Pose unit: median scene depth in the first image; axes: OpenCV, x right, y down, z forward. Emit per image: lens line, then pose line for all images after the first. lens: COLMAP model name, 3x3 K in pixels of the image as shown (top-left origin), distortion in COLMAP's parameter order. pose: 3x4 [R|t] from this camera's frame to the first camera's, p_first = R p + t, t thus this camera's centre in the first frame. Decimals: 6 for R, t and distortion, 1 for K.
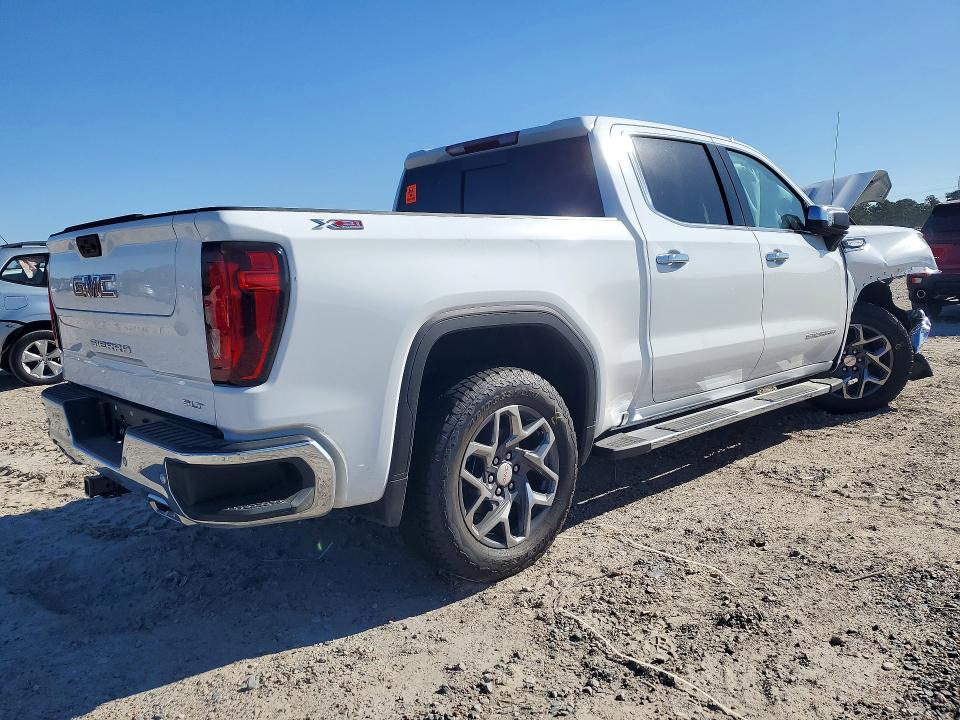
lens RADIAL K [[753.4, 0, 480.0], [0, 753.4, 360.0], [0, 0, 1]] dist [0.008068, 0.005960]
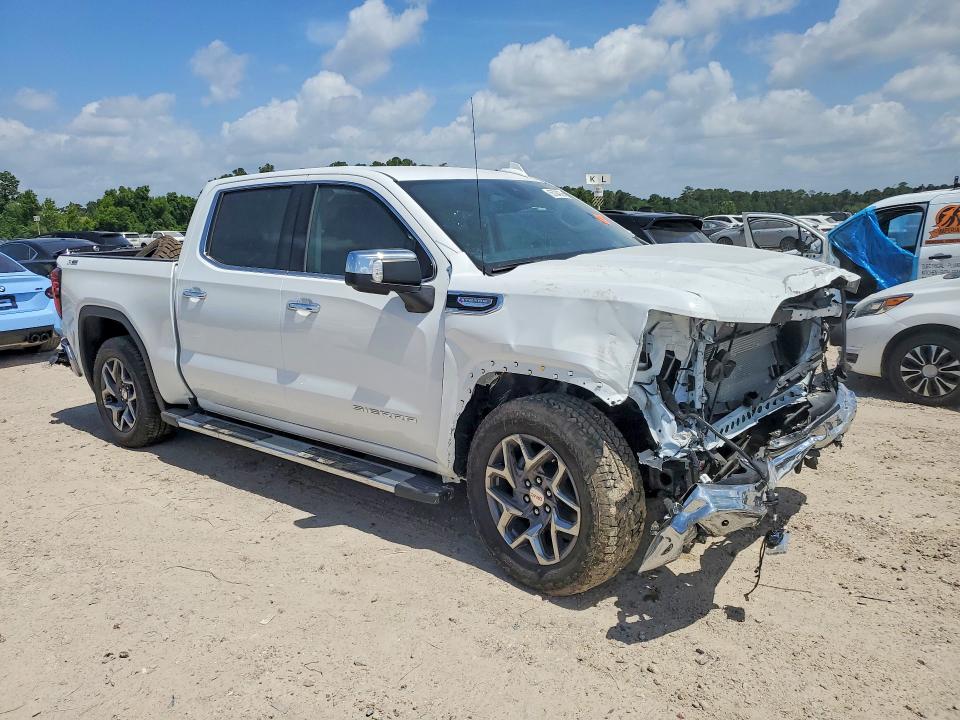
lens RADIAL K [[753.4, 0, 480.0], [0, 753.4, 360.0], [0, 0, 1]] dist [0.008068, 0.005960]
pose [[0.107800, 0.221577, -0.969166, 1.612877], [-0.100800, 0.972259, 0.211072, -0.352855], [0.989049, 0.074938, 0.127145, 1.348264]]
